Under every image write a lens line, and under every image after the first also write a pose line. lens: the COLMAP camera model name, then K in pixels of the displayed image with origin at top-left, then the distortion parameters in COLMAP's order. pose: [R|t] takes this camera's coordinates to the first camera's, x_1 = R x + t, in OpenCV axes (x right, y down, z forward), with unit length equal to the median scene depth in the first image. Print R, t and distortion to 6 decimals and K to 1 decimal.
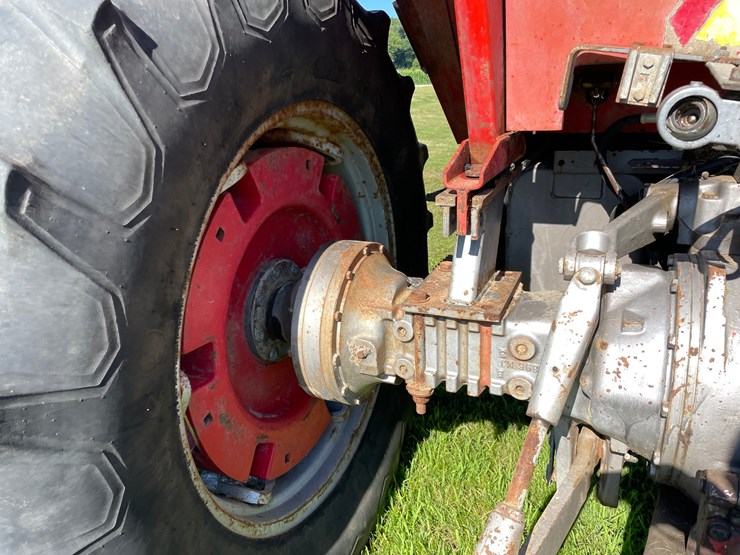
lens RADIAL K [[557.6, 0, 374.3], [0, 557.6, 270.5], [0, 0, 1]] dist [0.105349, -0.135358]
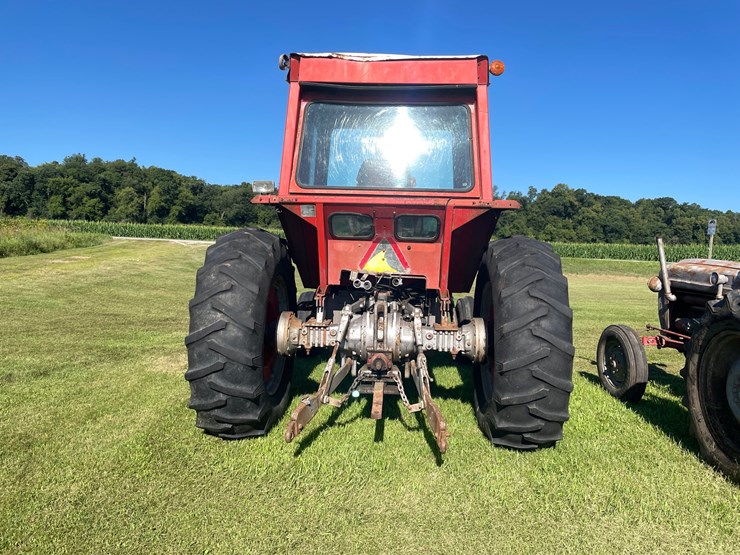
lens RADIAL K [[557.6, 0, 374.3], [0, 557.6, 270.5], [0, 0, 1]] dist [0.105349, -0.135358]
pose [[0.934926, 0.045210, 0.351951, -0.945991], [0.049971, 0.965191, -0.256726, 0.768209], [-0.351307, 0.257607, 0.900123, -3.012985]]
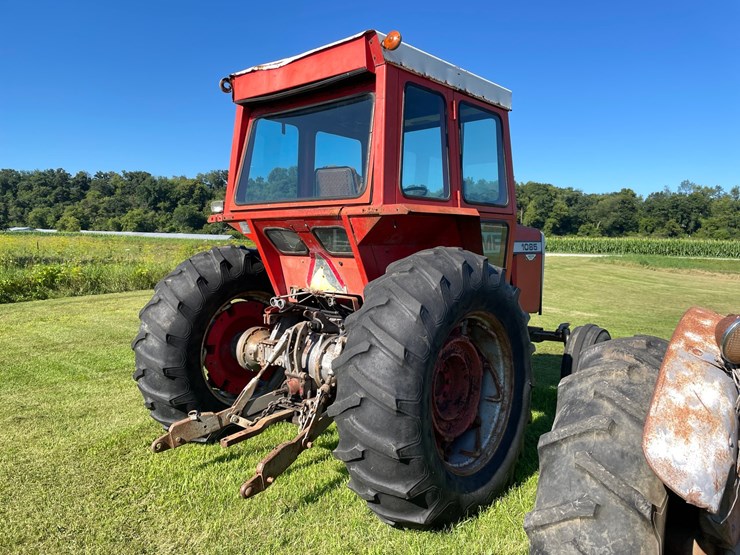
lens RADIAL K [[557.6, 0, 374.3], [0, 557.6, 270.5], [0, 0, 1]] dist [0.105349, -0.135358]
pose [[0.954187, 0.057620, -0.293610, 2.059748], [-0.134240, 0.959420, -0.247977, 0.476964], [0.267407, 0.276031, 0.923201, -2.736176]]
